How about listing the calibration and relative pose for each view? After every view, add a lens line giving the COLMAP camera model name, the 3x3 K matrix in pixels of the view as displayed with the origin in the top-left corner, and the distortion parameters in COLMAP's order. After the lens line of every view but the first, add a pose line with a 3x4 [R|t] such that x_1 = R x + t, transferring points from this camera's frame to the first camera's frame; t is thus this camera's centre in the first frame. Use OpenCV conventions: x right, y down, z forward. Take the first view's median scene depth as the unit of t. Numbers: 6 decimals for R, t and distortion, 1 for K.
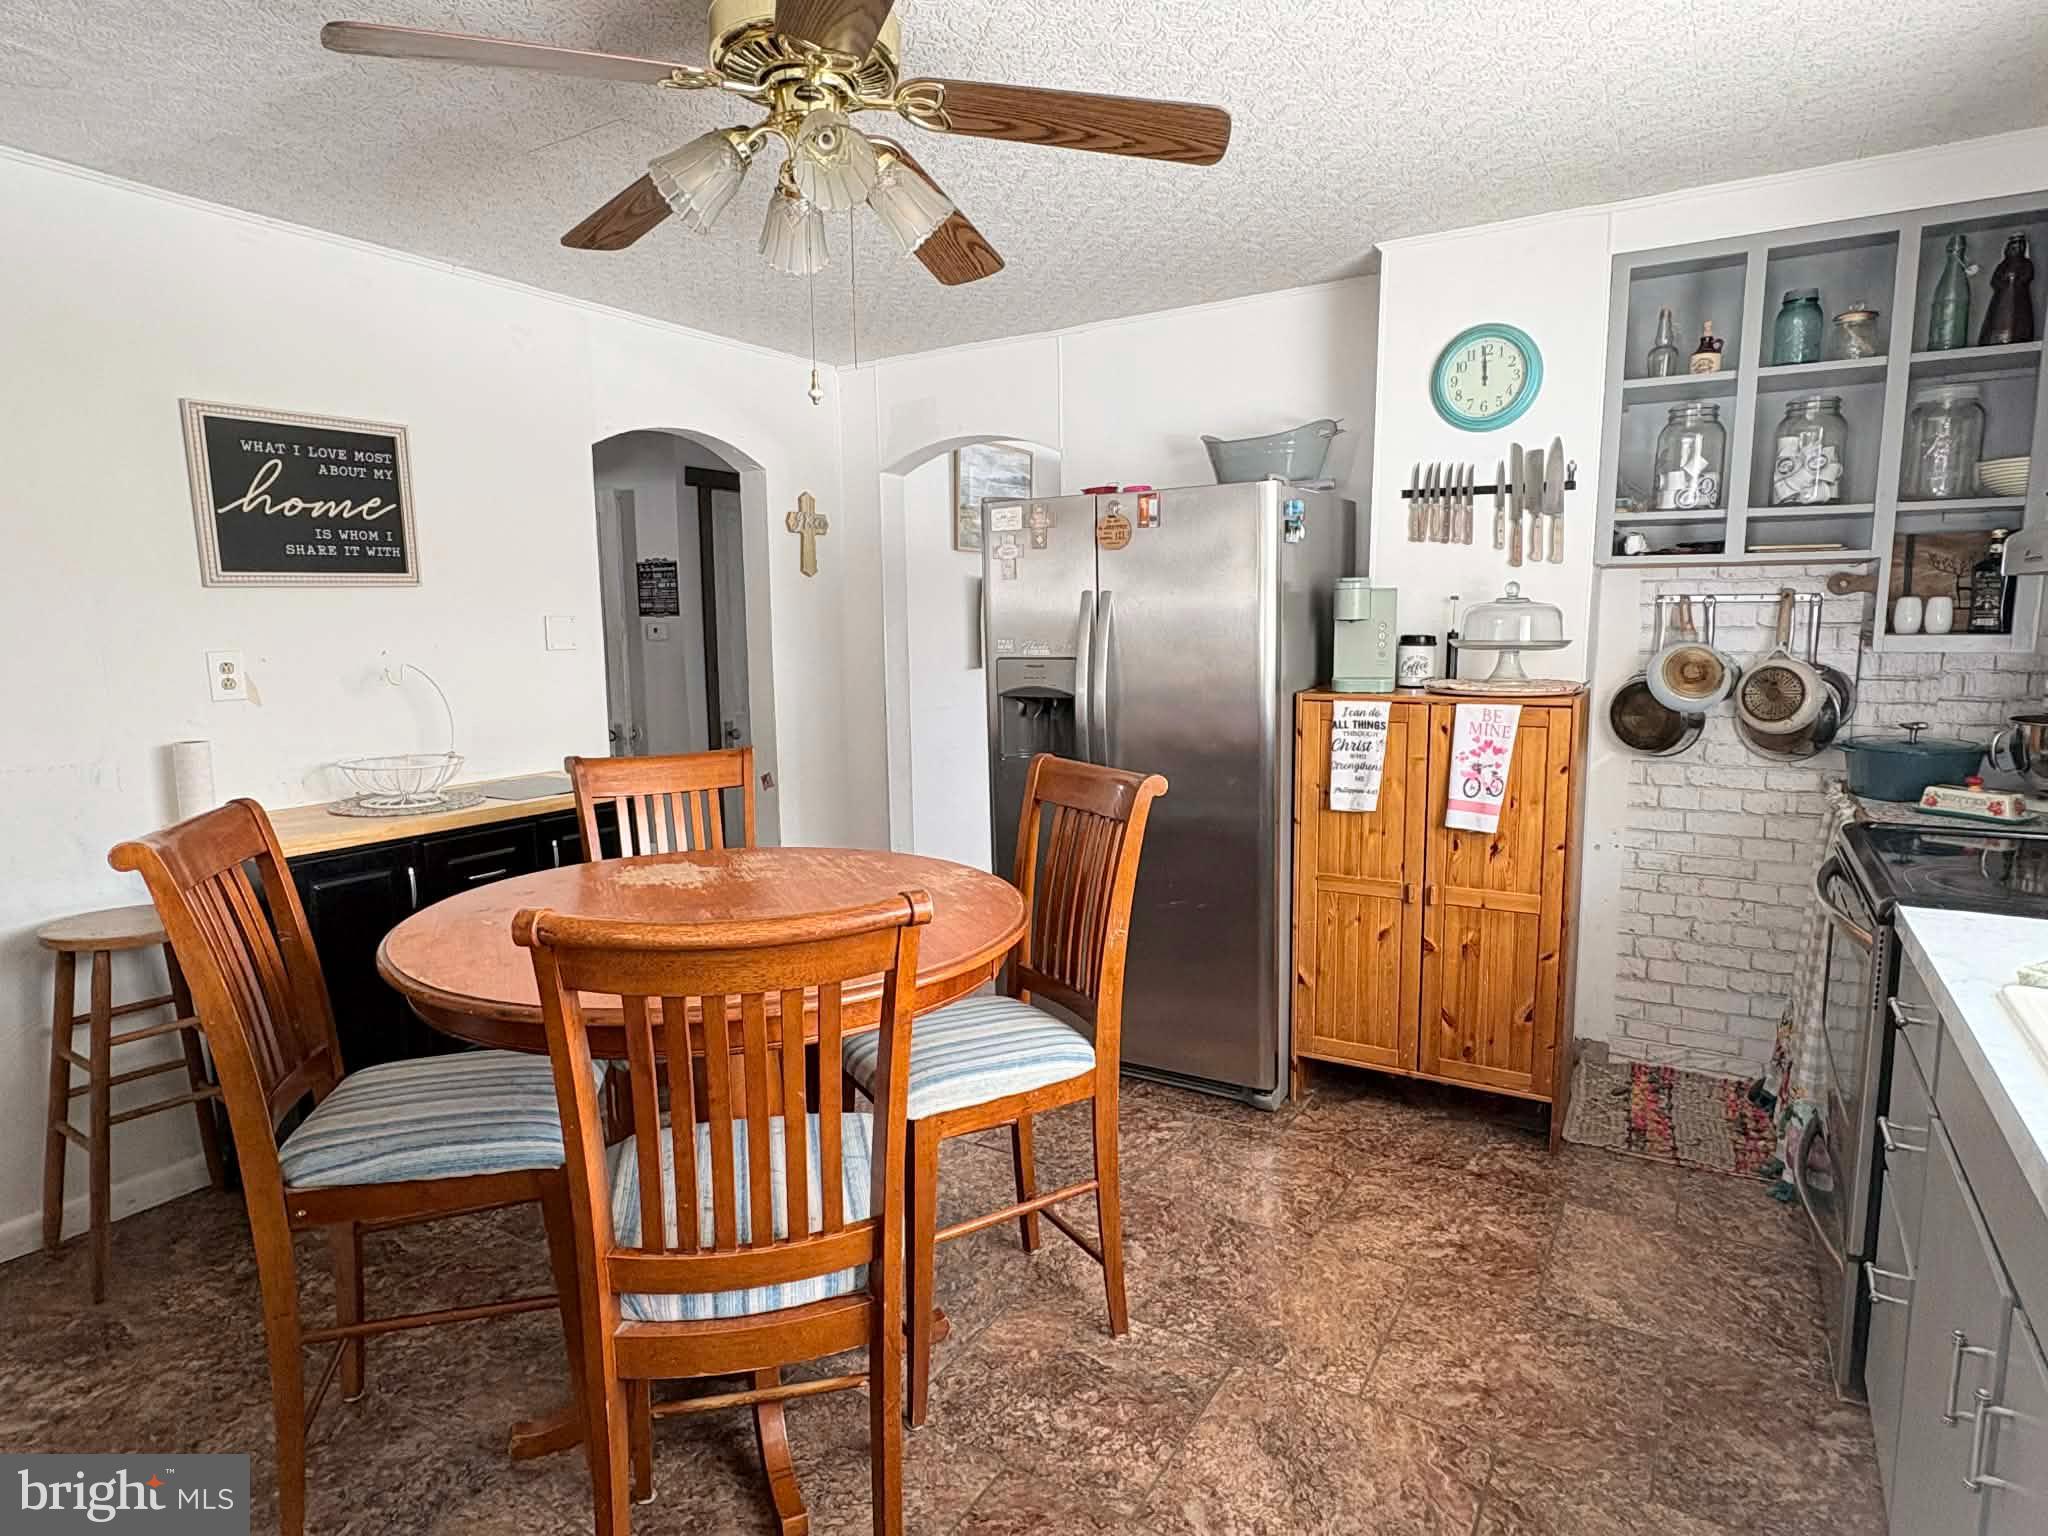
lens RADIAL K [[1120.6, 0, 1016.1], [0, 1120.6, 765.6], [0, 0, 1]] dist [0.004786, -0.000844]
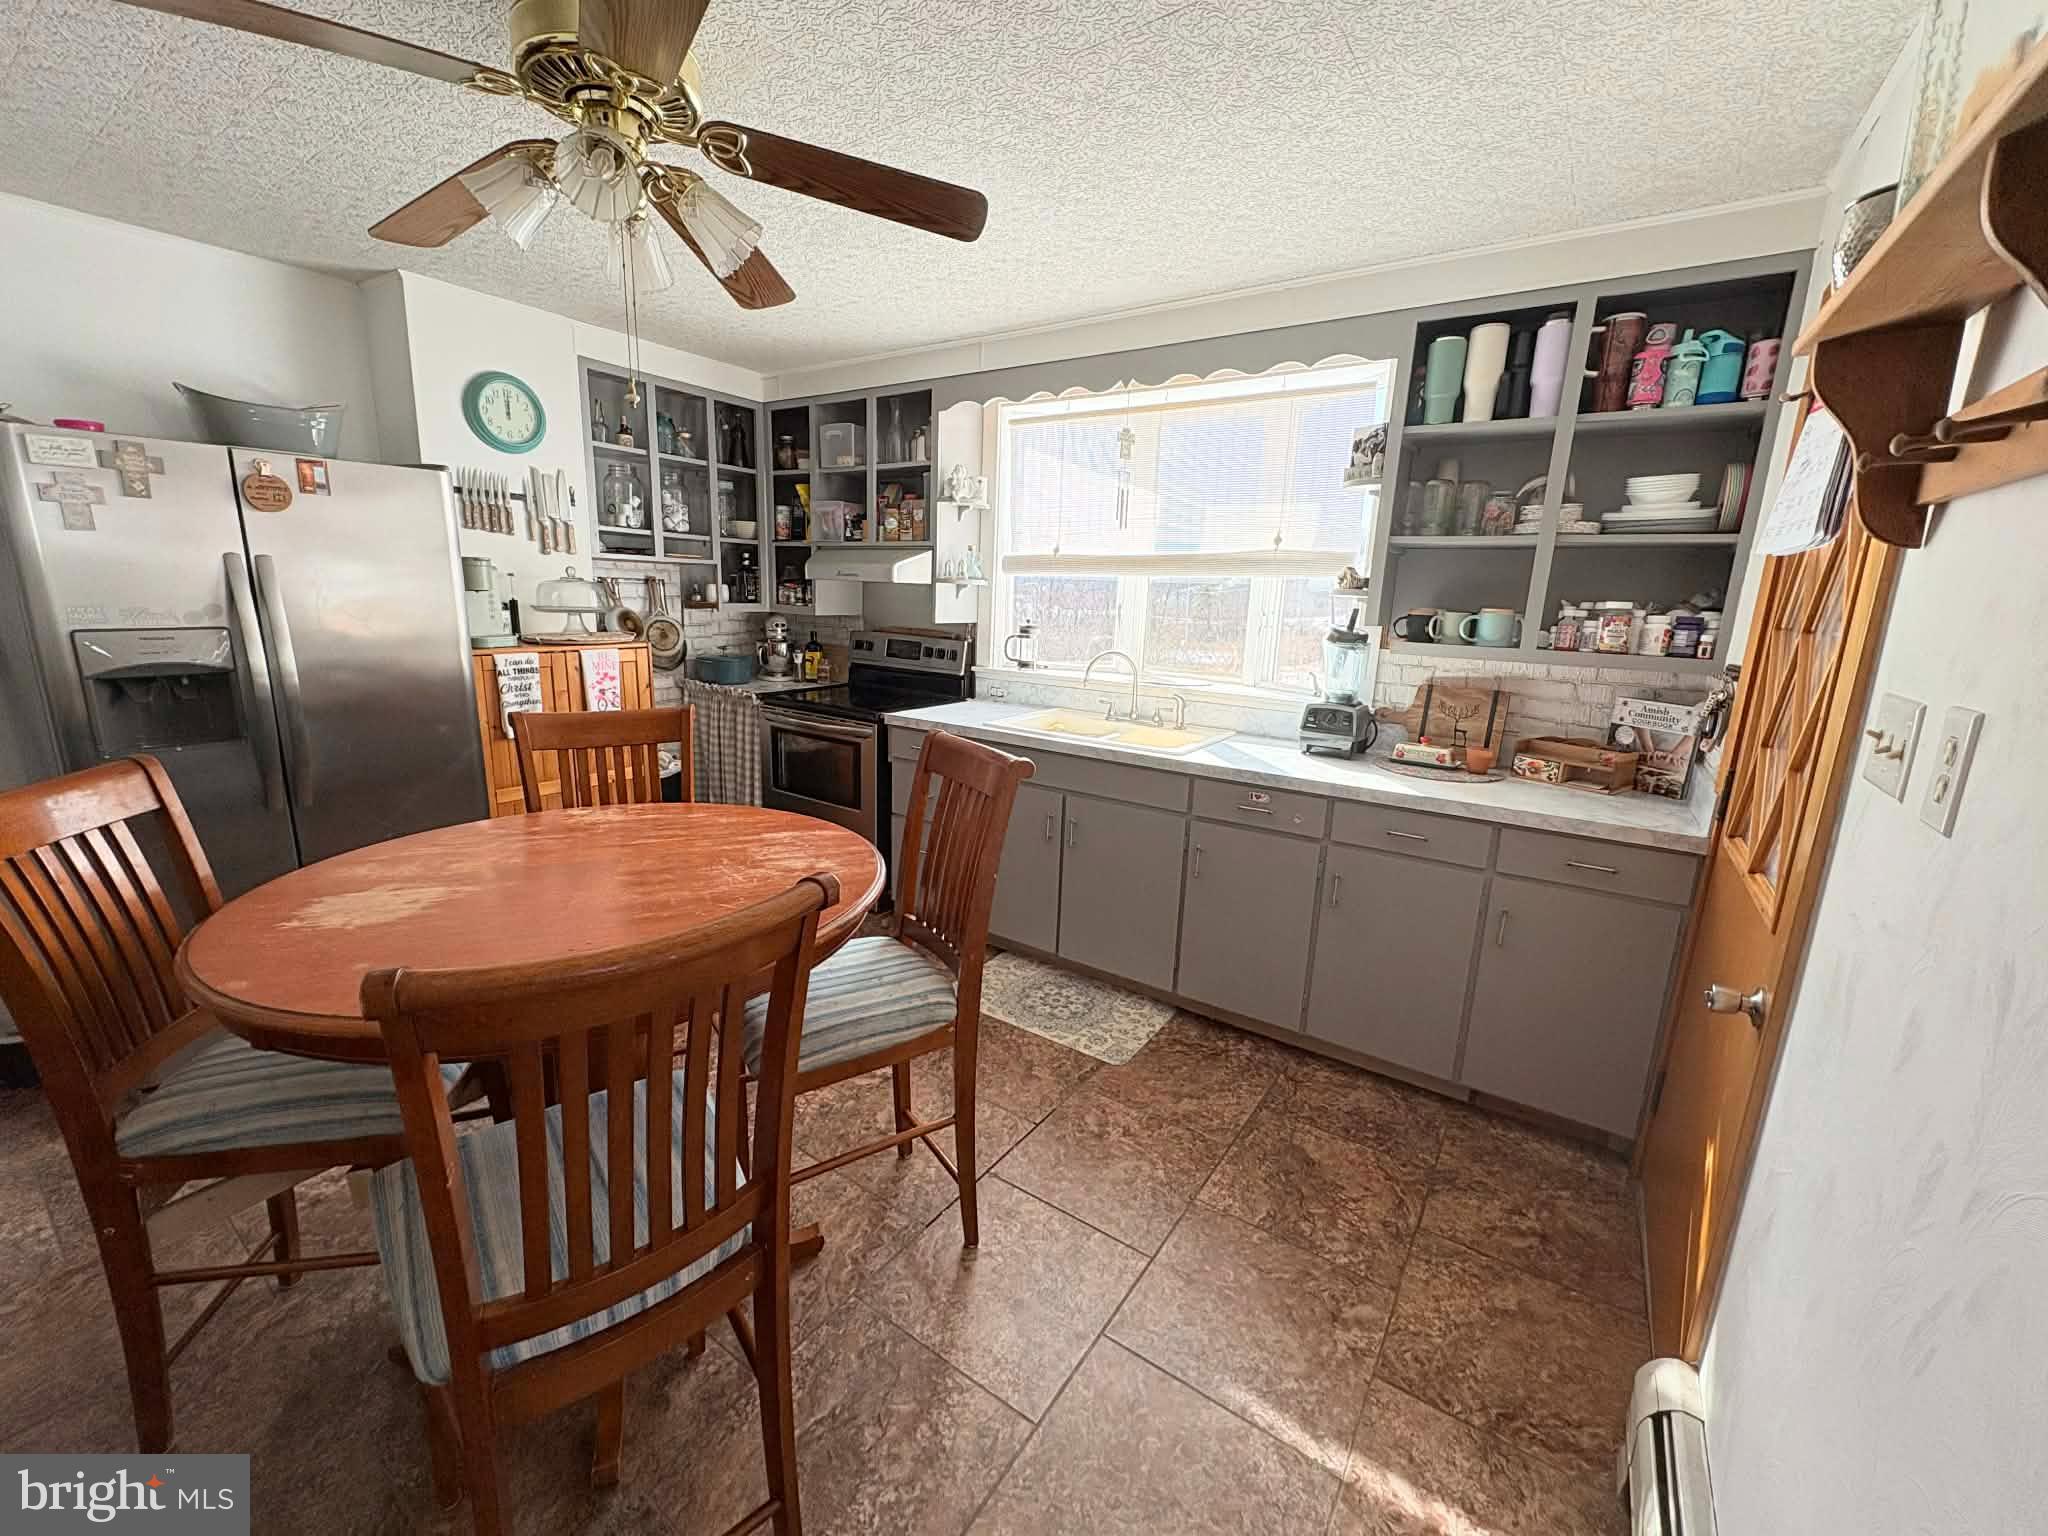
lens RADIAL K [[811.2, 0, 1015.1], [0, 811.2, 763.5], [0, 0, 1]] dist [0.001248, 0.000335]
pose [[0.058863, -0.195969, 0.978842, -0.633454], [0.103369, 0.976468, 0.189278, -0.051838], [-0.992900, 0.090040, 0.077735, 0.356124]]
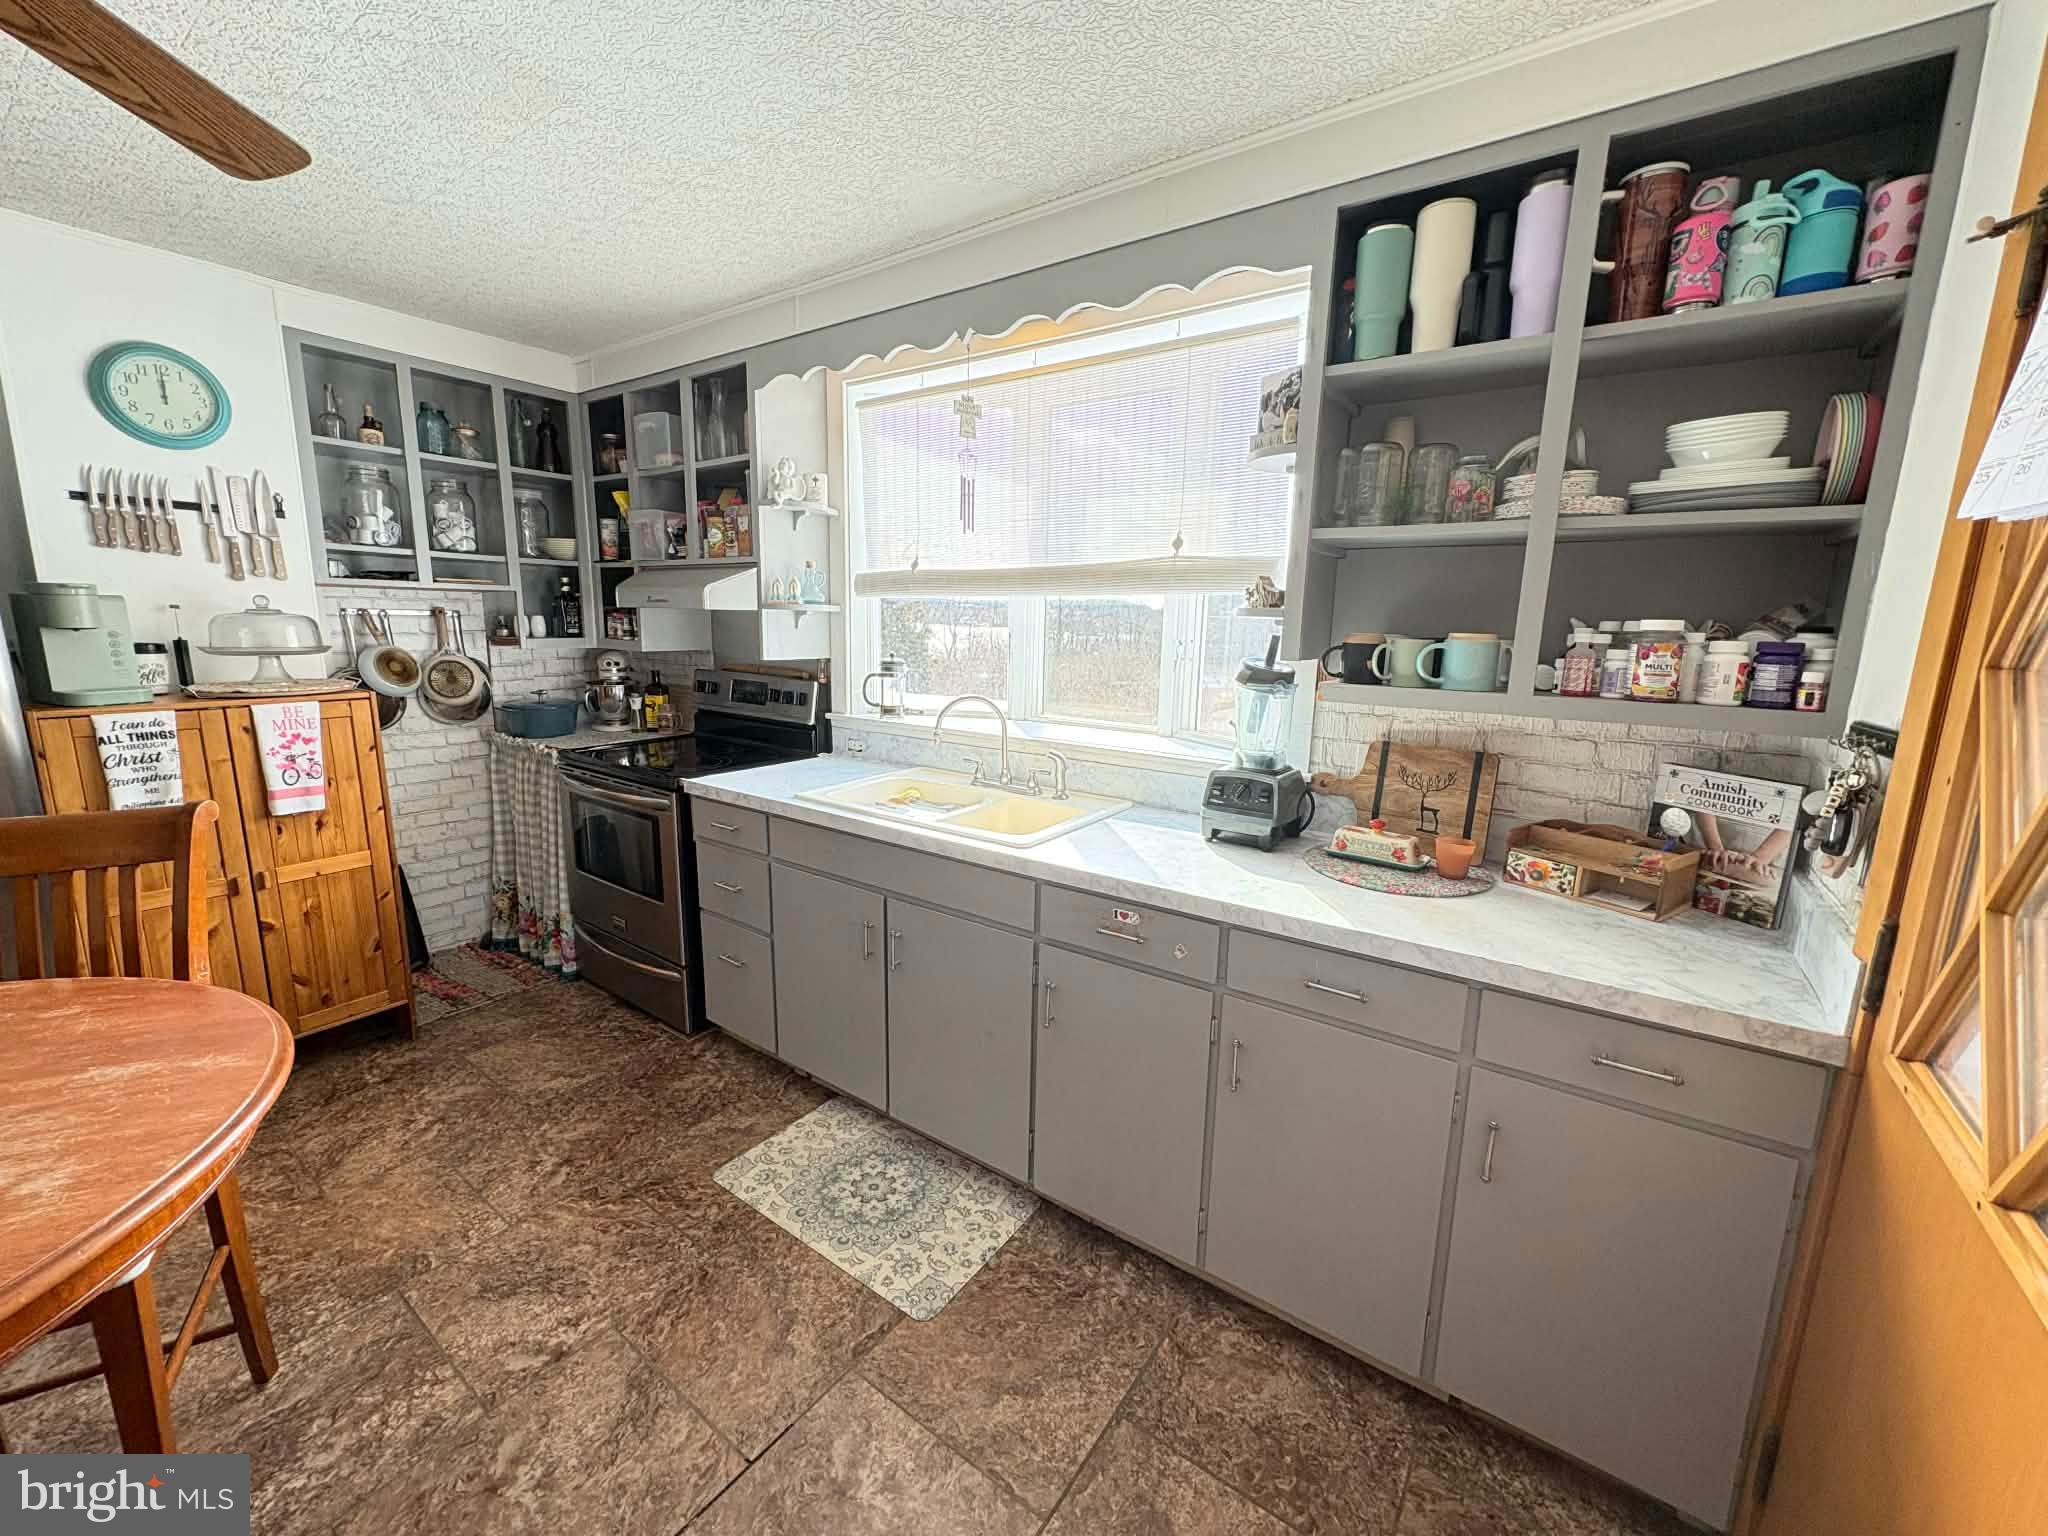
lens RADIAL K [[811.2, 0, 1015.0], [0, 811.2, 763.2], [0, 0, 1]] dist [0.001248, 0.000335]
pose [[0.076422, -0.164819, 0.983359, -0.341146], [0.118572, 0.980747, 0.155167, -0.033762], [-0.990000, 0.104741, 0.094493, 0.181832]]
